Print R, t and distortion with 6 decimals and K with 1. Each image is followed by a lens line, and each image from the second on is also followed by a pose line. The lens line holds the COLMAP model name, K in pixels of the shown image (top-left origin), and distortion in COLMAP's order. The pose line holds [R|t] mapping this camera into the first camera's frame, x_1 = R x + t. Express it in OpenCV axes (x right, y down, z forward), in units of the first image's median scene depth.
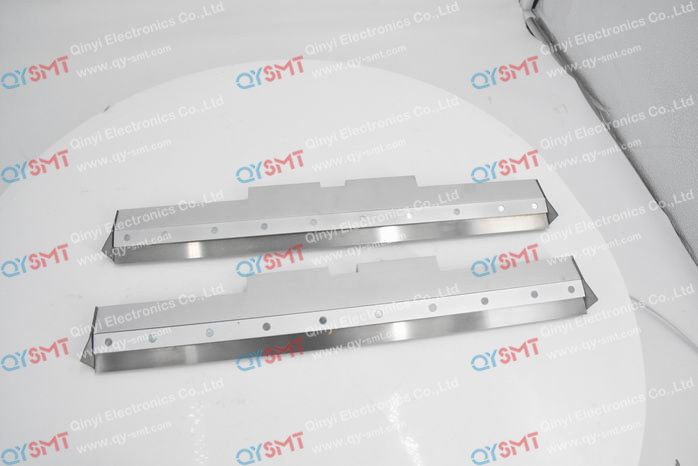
lens RADIAL K [[337.6, 0, 349.0], [0, 337.6, 233.0], [0, 0, 1]] dist [0.000513, -0.000090]
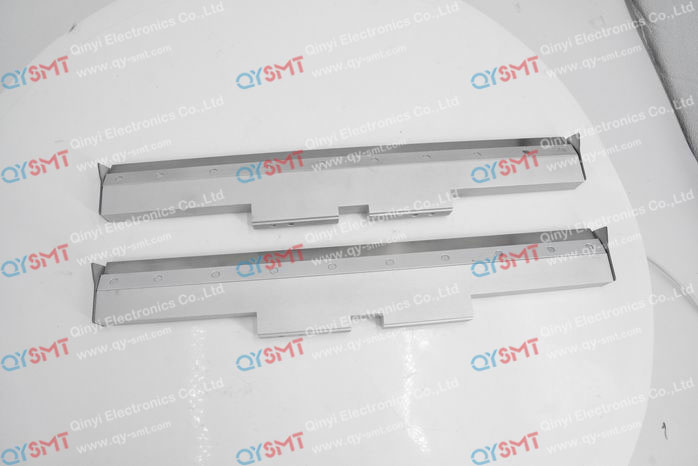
lens RADIAL K [[337.6, 0, 349.0], [0, 337.6, 233.0], [0, 0, 1]] dist [0.000513, -0.000090]
pose [[1.000000, 0.000000, 0.000009, -0.000016], [0.000000, 1.000000, -0.000059, 0.556008], [-0.000009, 0.000059, 1.000000, 0.000032]]
